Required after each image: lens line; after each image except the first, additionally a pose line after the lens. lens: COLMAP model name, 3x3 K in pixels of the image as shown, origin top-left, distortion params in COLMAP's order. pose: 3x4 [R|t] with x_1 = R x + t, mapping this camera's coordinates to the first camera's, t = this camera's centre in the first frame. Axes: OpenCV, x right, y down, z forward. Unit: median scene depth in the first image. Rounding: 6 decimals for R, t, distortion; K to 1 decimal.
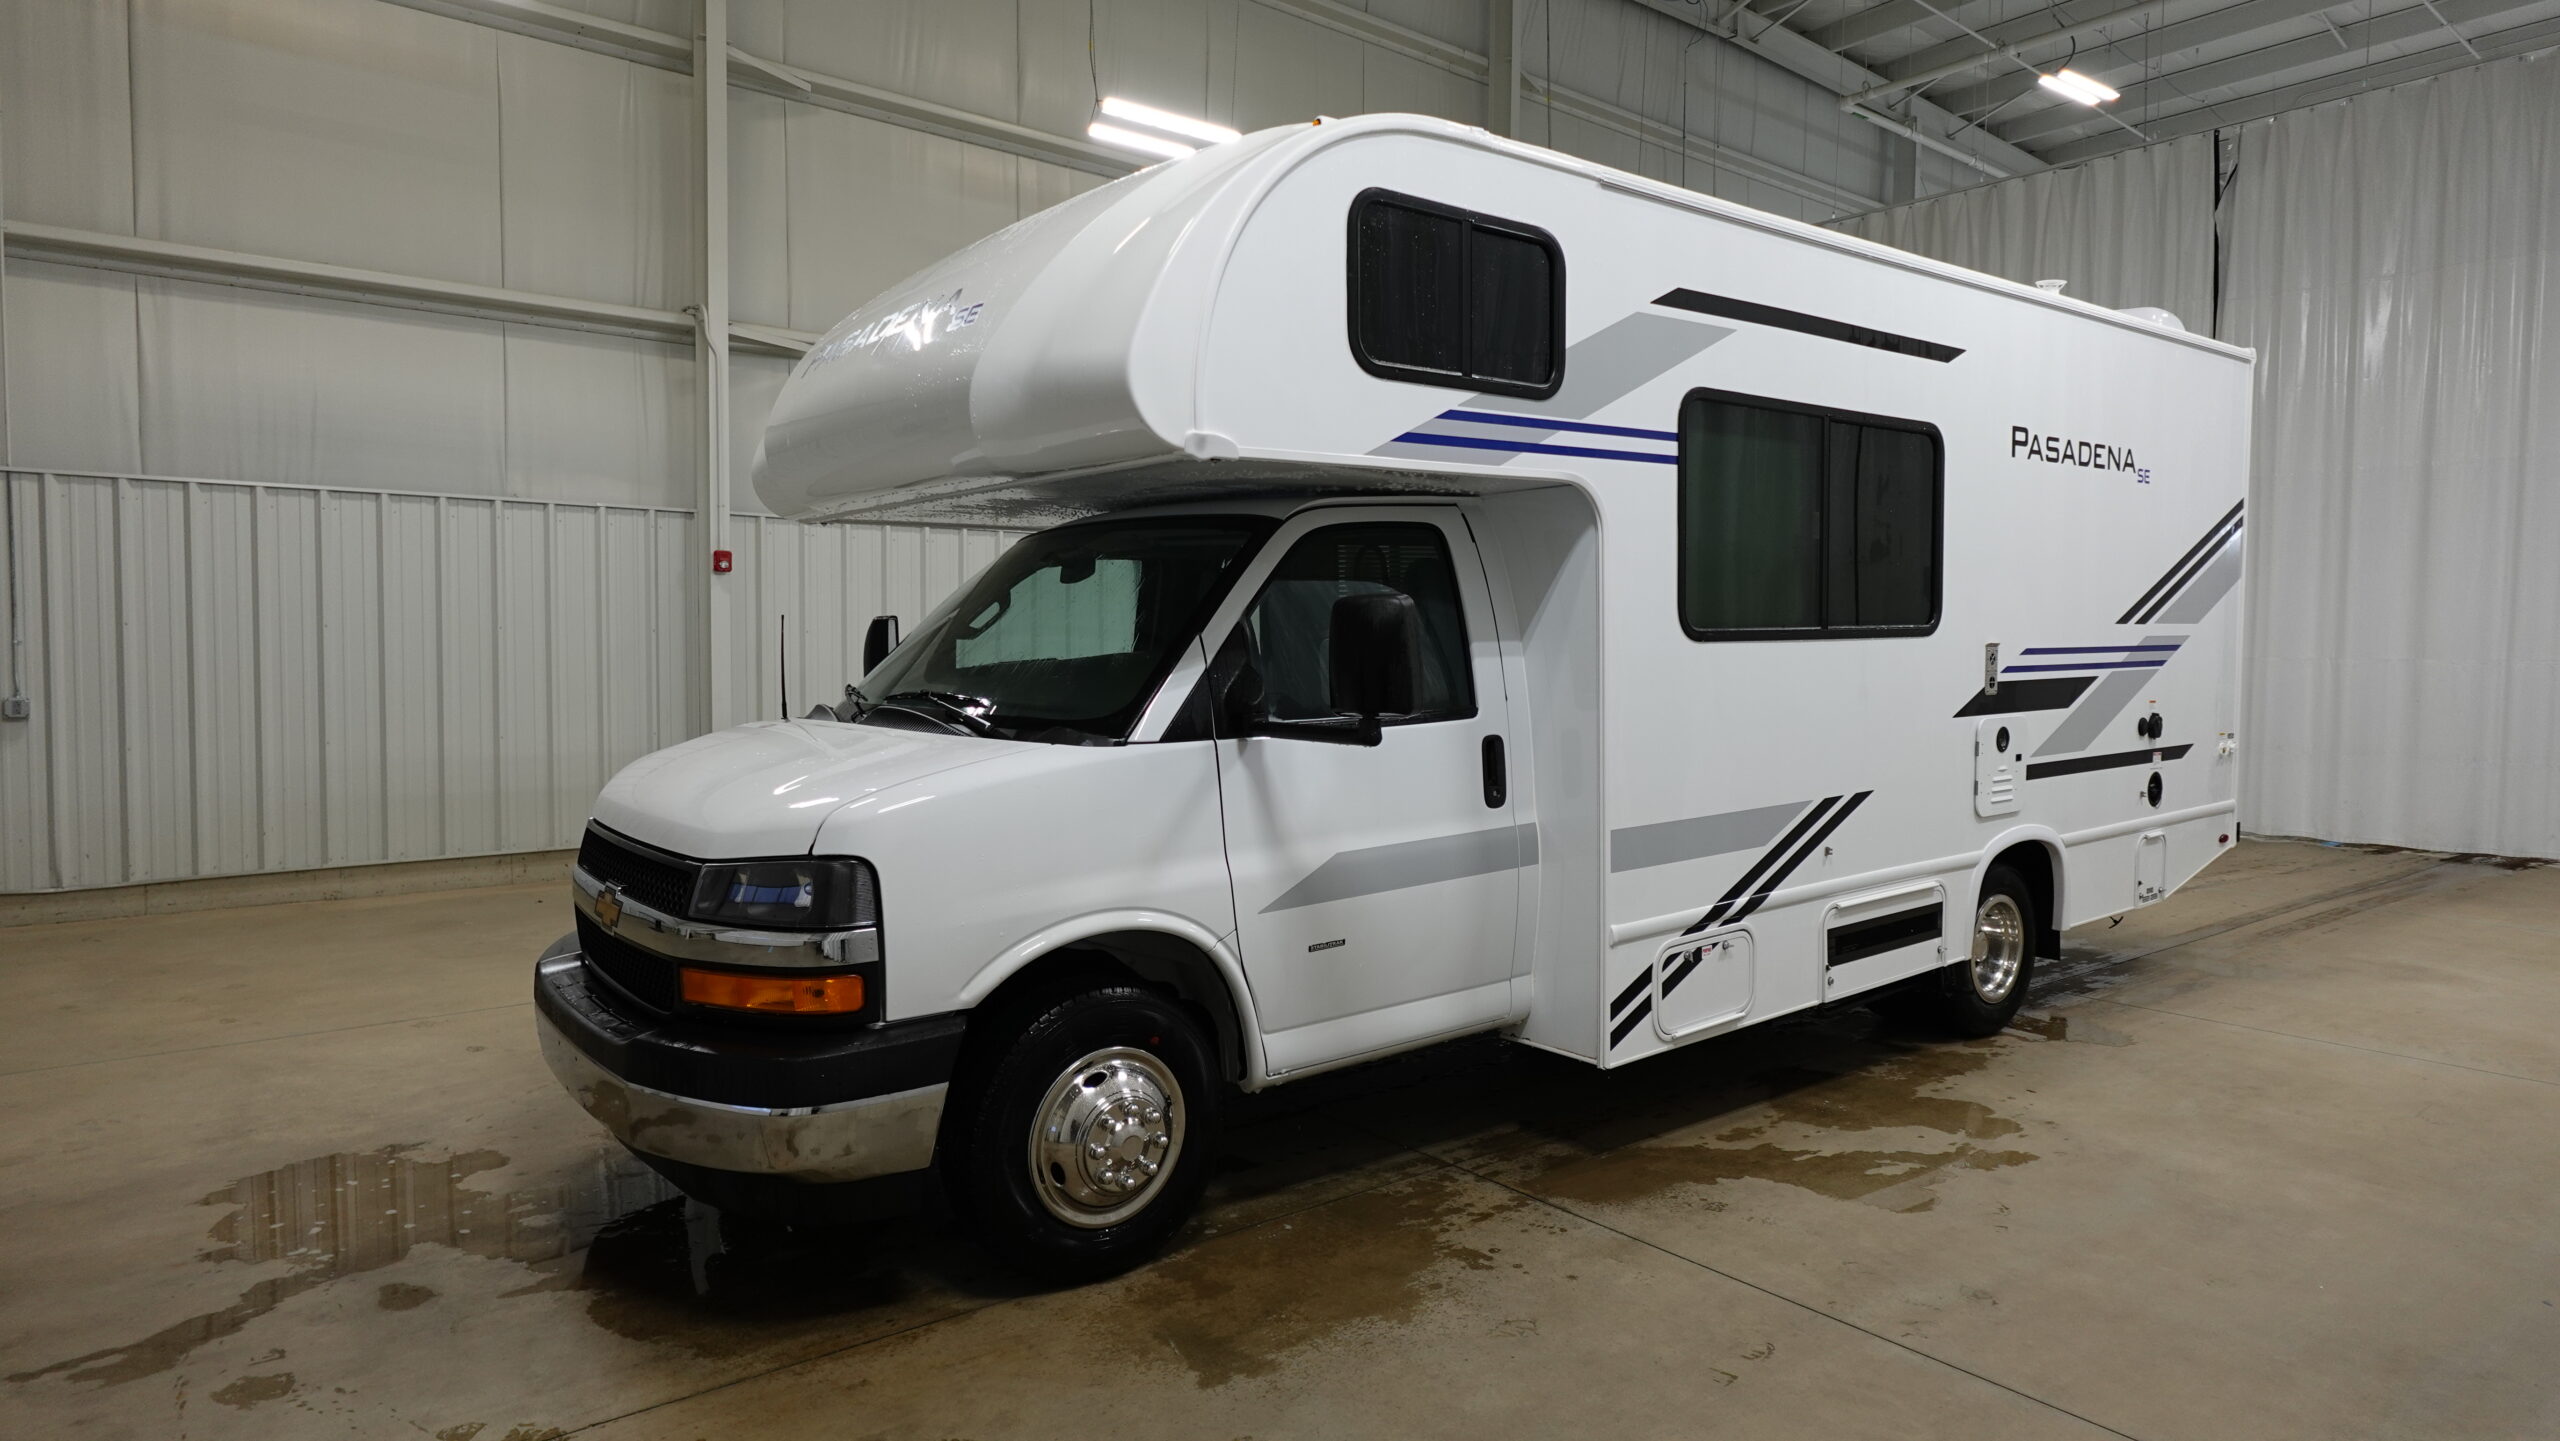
lens RADIAL K [[1447.2, 0, 1283.1], [0, 1447.2, 717.1], [0, 0, 1]] dist [0.003306, 0.000023]
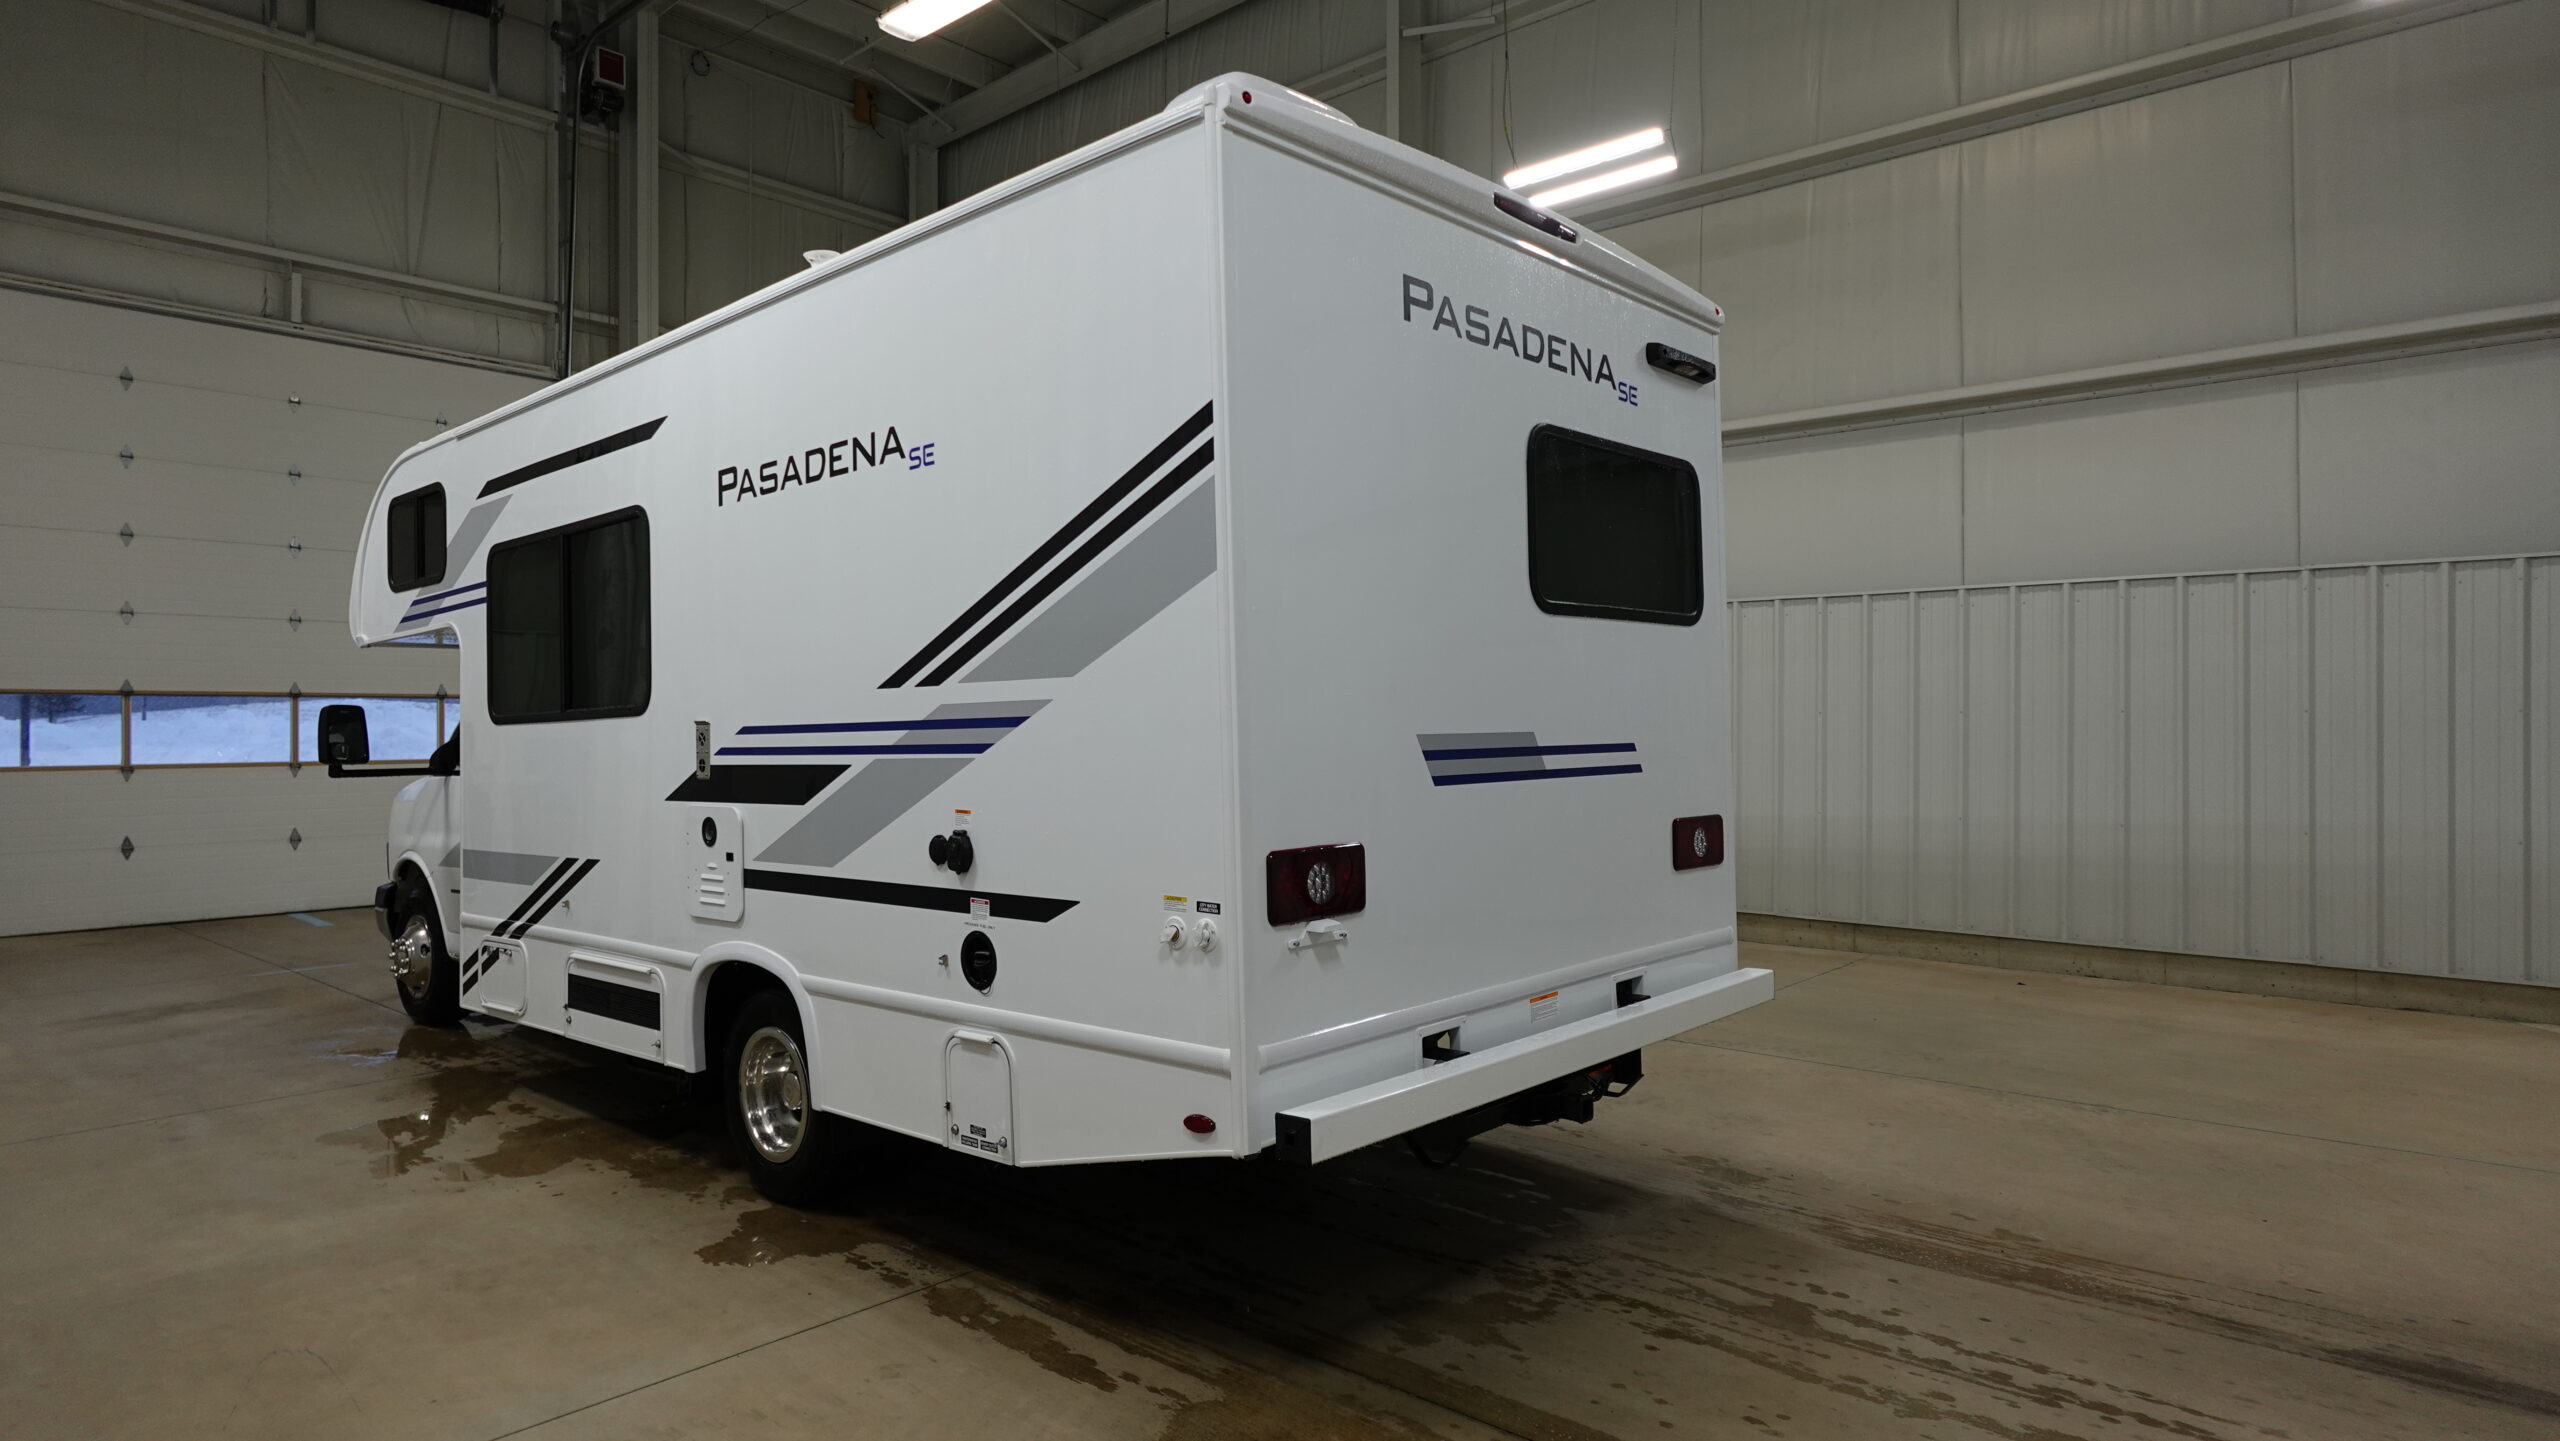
lens RADIAL K [[1447.2, 0, 1283.1], [0, 1447.2, 717.1], [0, 0, 1]] dist [0.003306, 0.000023]
pose [[0.172795, -0.011310, -0.984893, 1.384641], [-0.042308, 0.998926, -0.018894, -0.050404], [0.984049, 0.044934, 0.172131, 1.163676]]
